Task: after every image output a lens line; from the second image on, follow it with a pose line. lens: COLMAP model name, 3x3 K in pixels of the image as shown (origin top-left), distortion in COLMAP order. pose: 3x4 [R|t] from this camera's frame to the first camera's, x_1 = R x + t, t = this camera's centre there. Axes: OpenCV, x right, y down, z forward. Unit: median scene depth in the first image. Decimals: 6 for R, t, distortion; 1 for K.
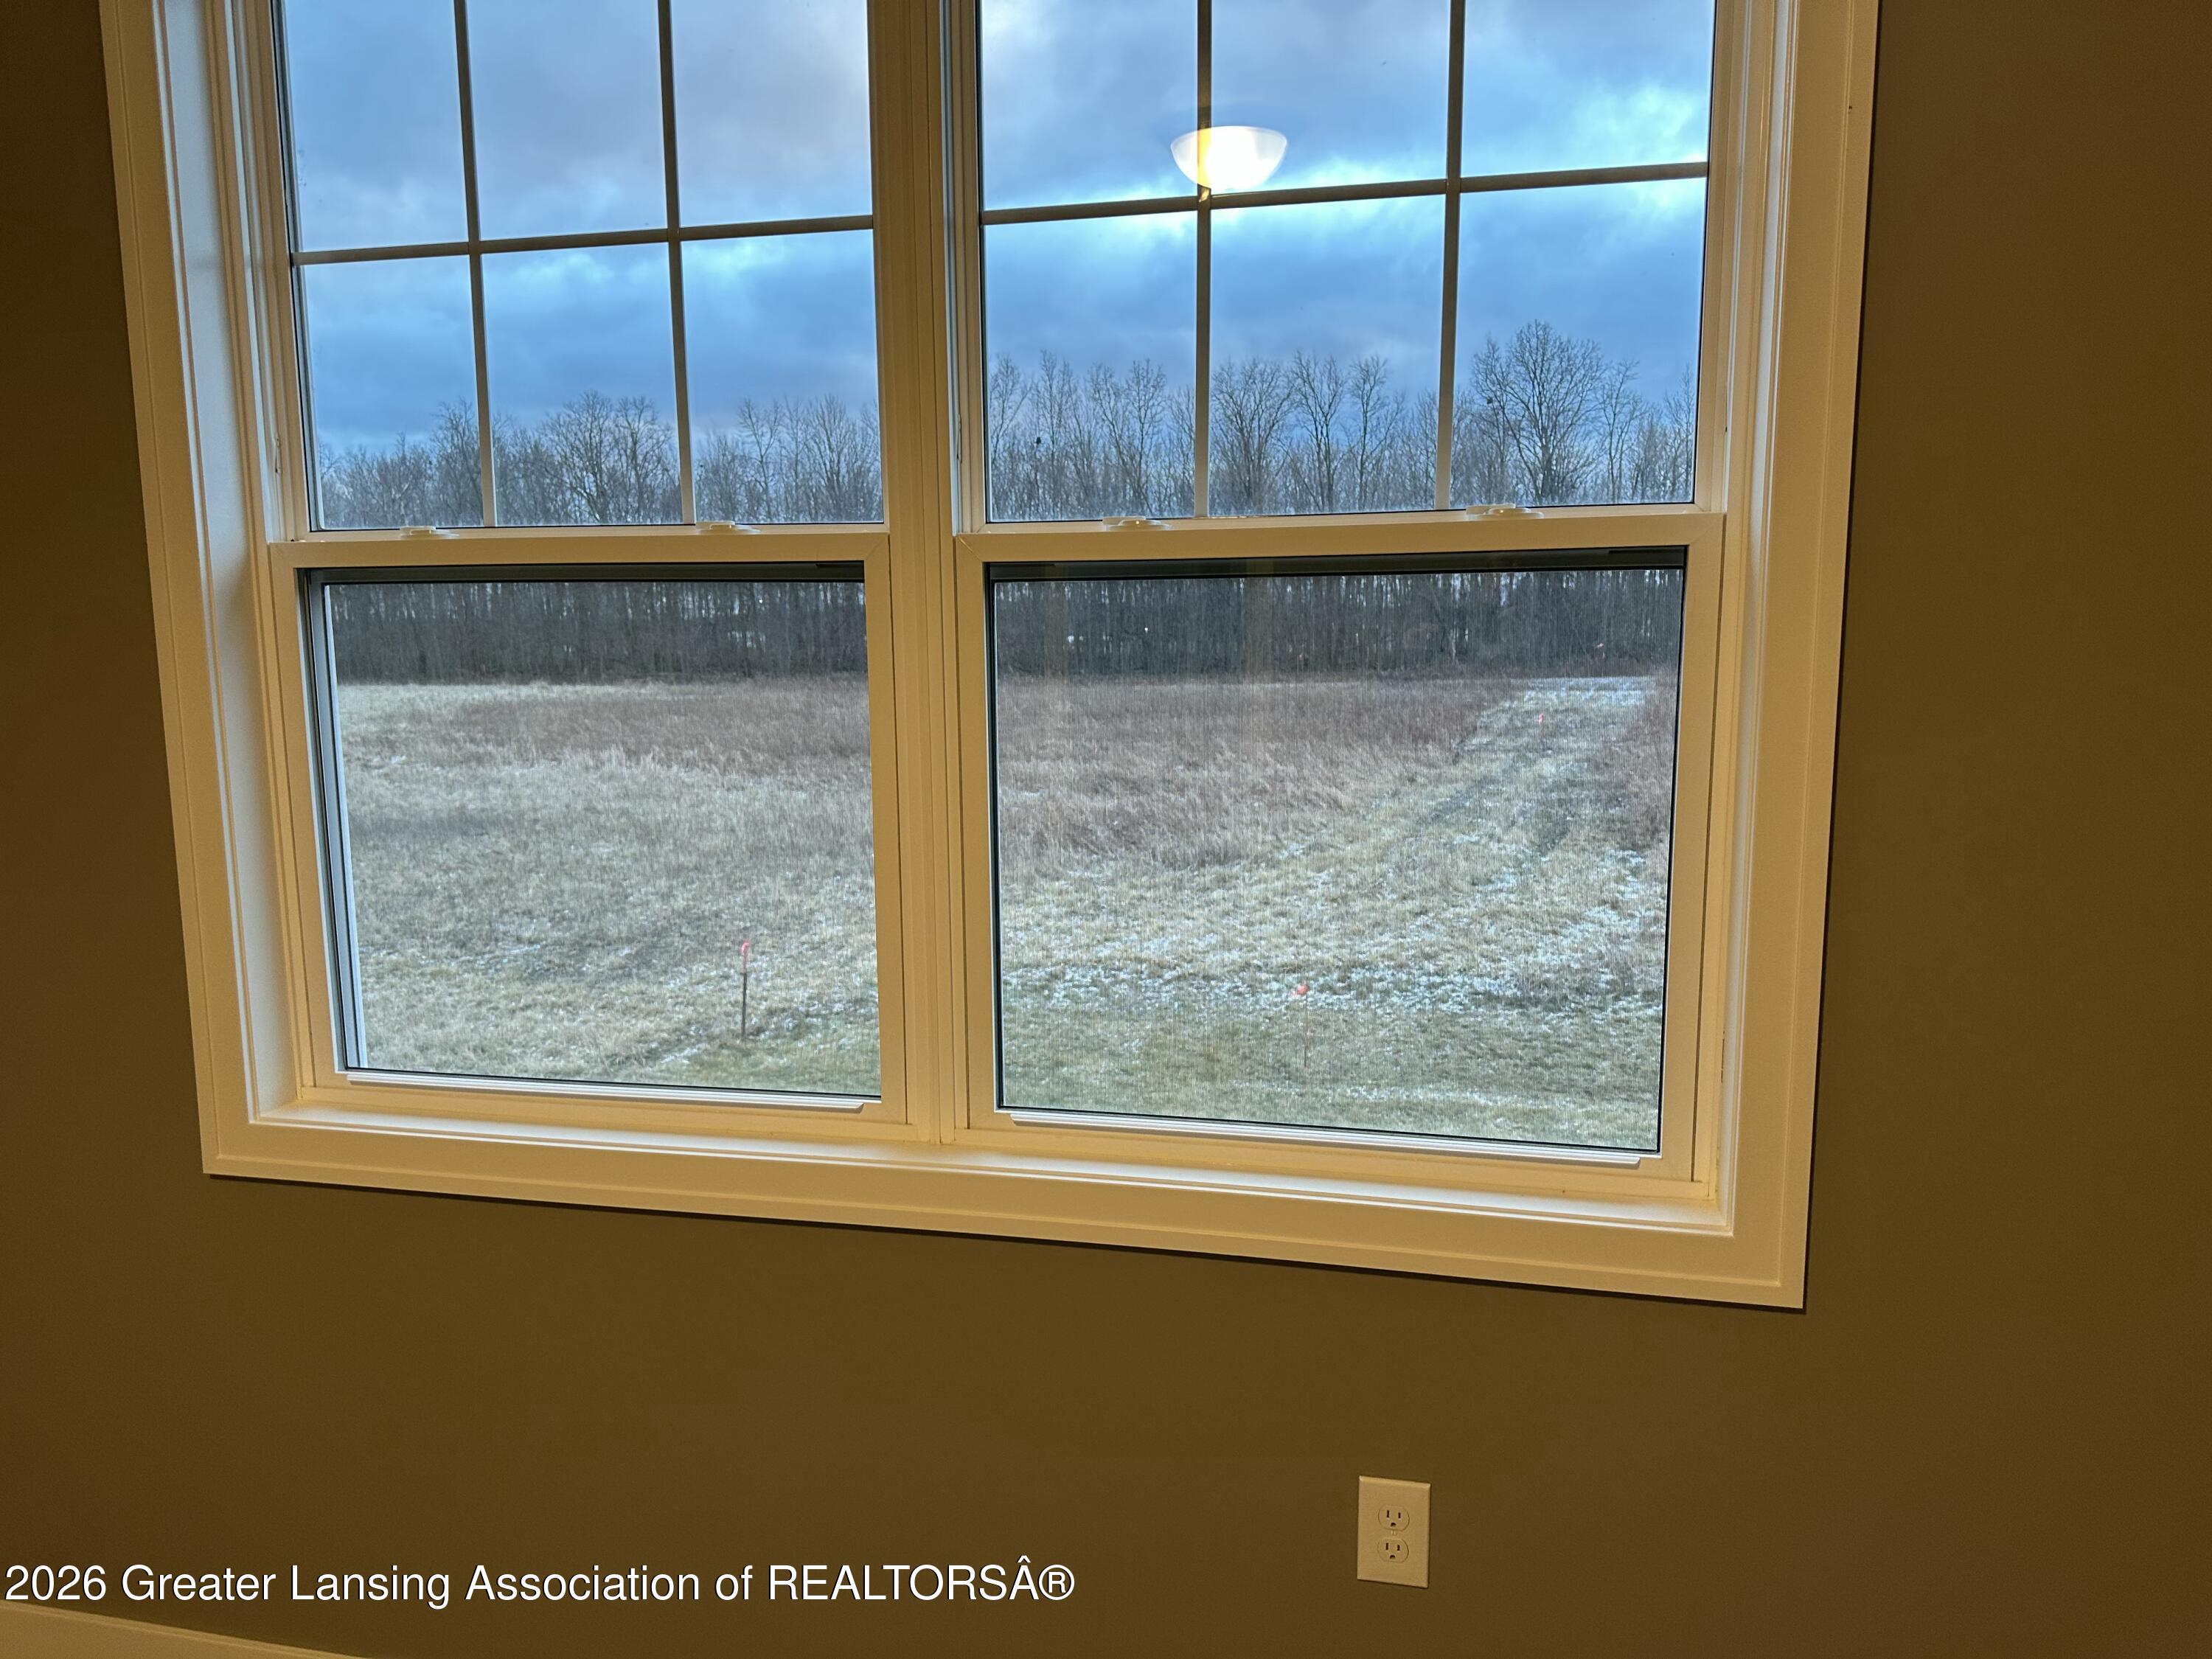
lens RADIAL K [[1567.5, 0, 1108.6], [0, 1567.5, 827.7], [0, 0, 1]] dist [0.072930, -0.001520]
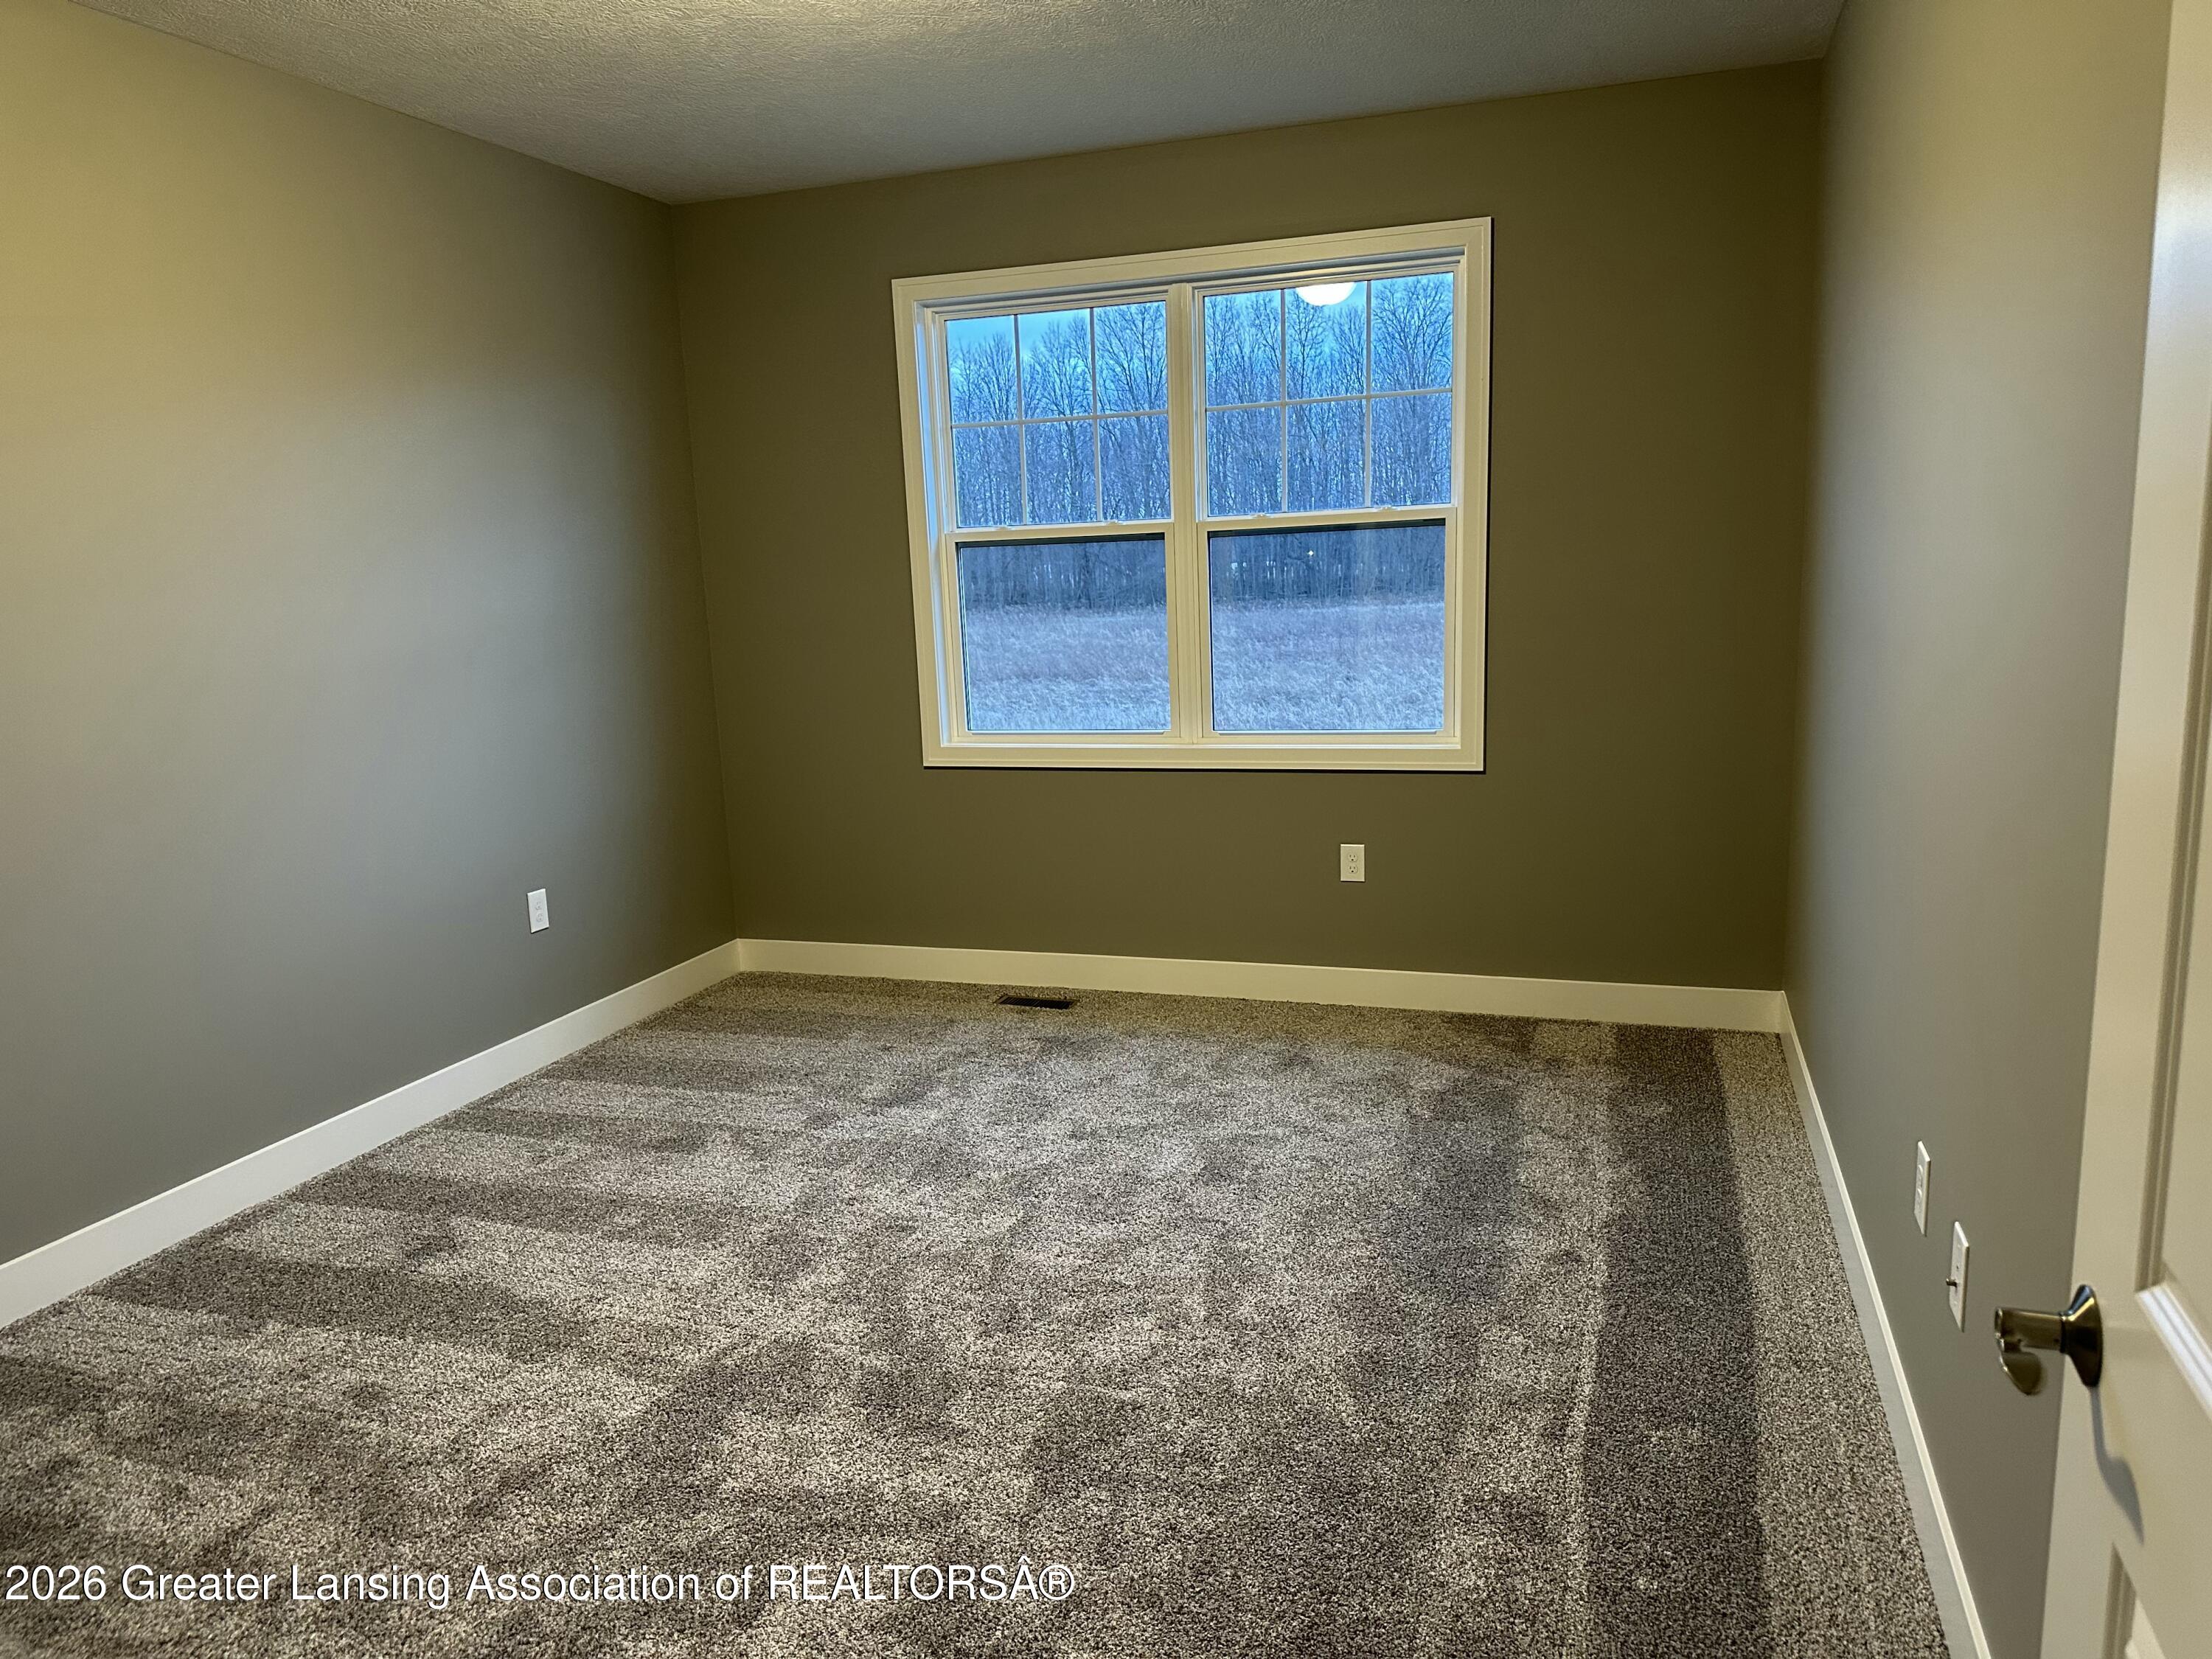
lens RADIAL K [[1567.5, 0, 1087.5], [0, 1567.5, 843.2], [0, 0, 1]] dist [0.072930, -0.001520]
pose [[0.992789, -0.012191, -0.119252, 0.034487], [0.018563, 0.998450, 0.052470, 0.211011], [0.118427, -0.054305, 0.991477, -1.635960]]
